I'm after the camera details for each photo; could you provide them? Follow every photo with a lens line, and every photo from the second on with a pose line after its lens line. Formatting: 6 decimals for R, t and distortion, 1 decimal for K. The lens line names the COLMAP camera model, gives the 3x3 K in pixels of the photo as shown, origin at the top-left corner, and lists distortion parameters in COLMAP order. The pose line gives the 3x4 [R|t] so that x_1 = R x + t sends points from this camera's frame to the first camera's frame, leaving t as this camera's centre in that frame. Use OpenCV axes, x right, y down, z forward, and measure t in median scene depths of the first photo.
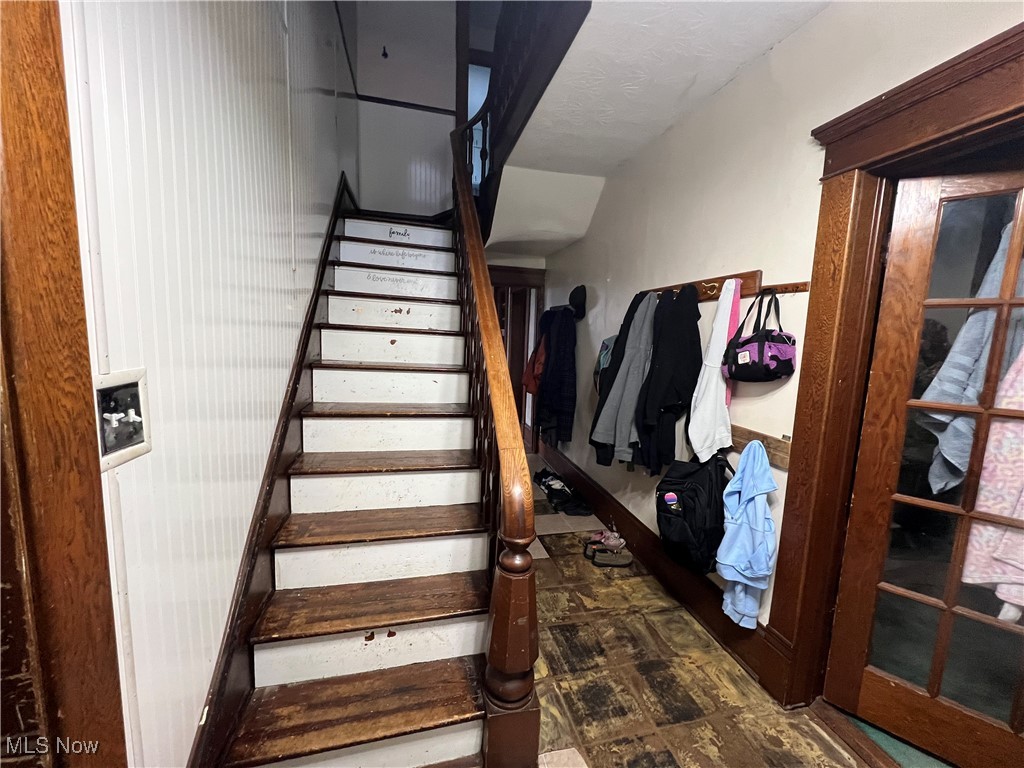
lens RADIAL K [[406.3, 0, 511.4], [0, 406.3, 386.0], [0, 0, 1]] dist [-0.000617, -0.000423]
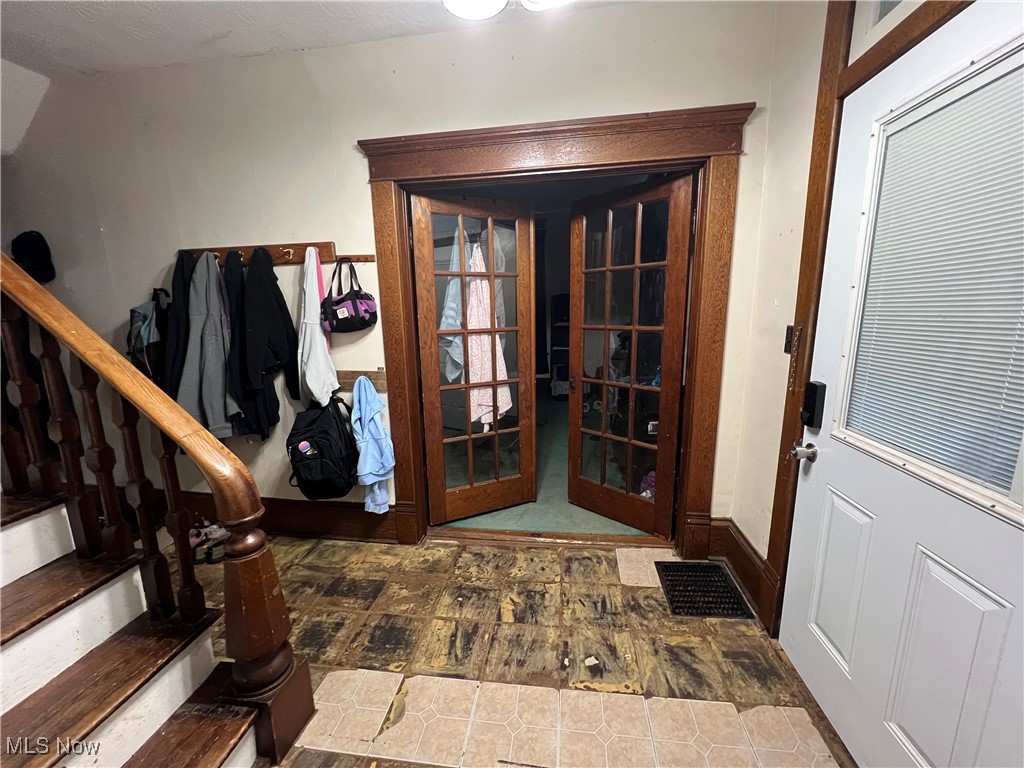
lens RADIAL K [[406.3, 0, 510.9], [0, 406.3, 385.5], [0, 0, 1]] dist [-0.000617, -0.000423]
pose [[0.371613, -0.216449, 0.902803, -0.428519], [0.148678, 0.973766, 0.172264, 0.009664], [-0.916405, 0.070212, 0.394045, 0.046583]]
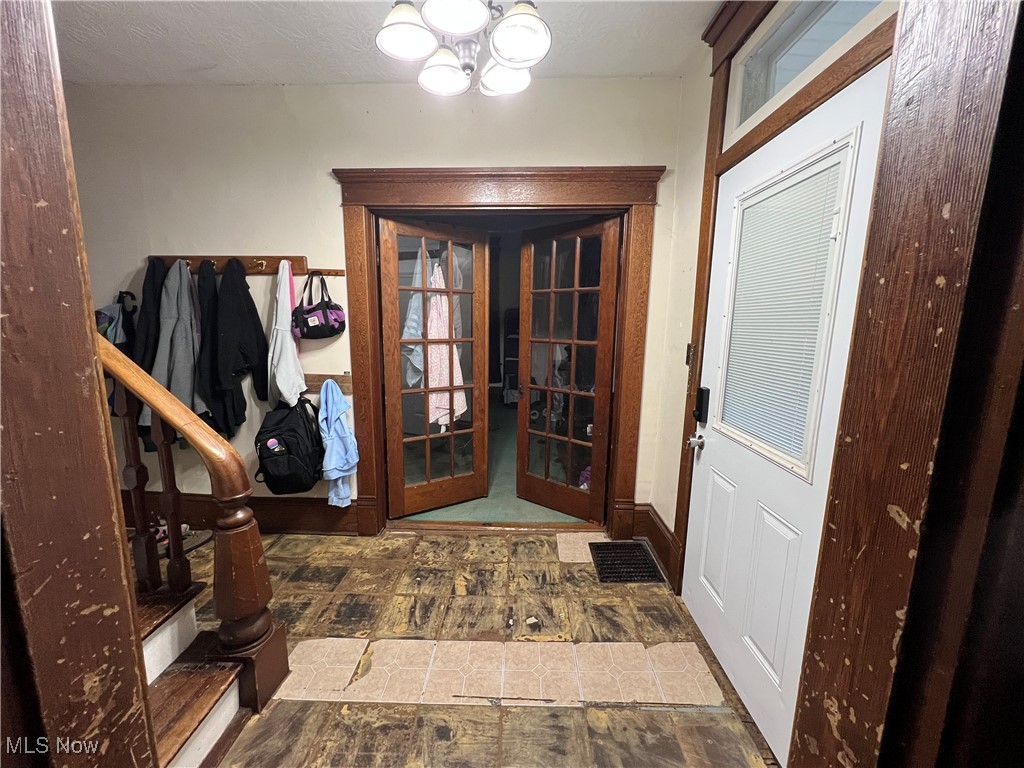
lens RADIAL K [[406.3, 0, 510.8], [0, 406.3, 385.2], [0, 0, 1]] dist [-0.000617, -0.000423]
pose [[0.269388, -0.186667, 0.944767, -0.606921], [0.116724, 0.980131, 0.160372, -0.000151], [-0.955932, 0.067075, 0.285824, -0.019185]]
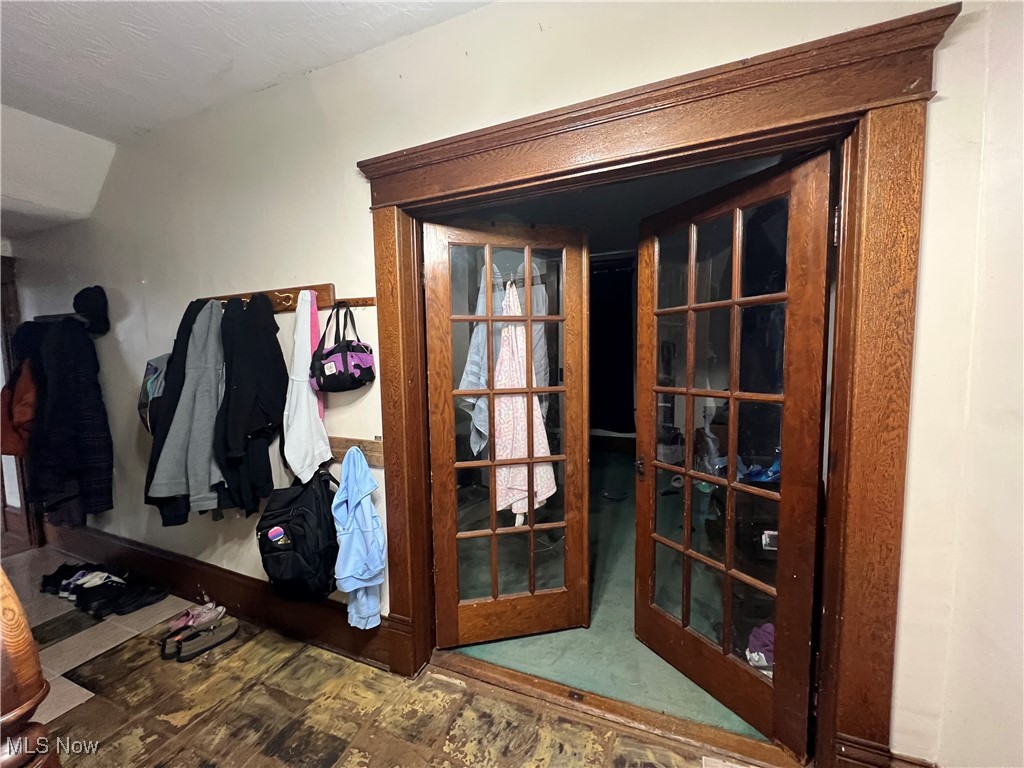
lens RADIAL K [[406.3, 0, 511.4], [0, 406.3, 386.3], [0, 0, 1]] dist [-0.000617, -0.000423]
pose [[0.584296, -0.106233, 0.804557, 0.020817], [0.138979, 0.989848, 0.029768, 0.006481], [-0.799551, 0.094424, 0.593129, 0.049749]]
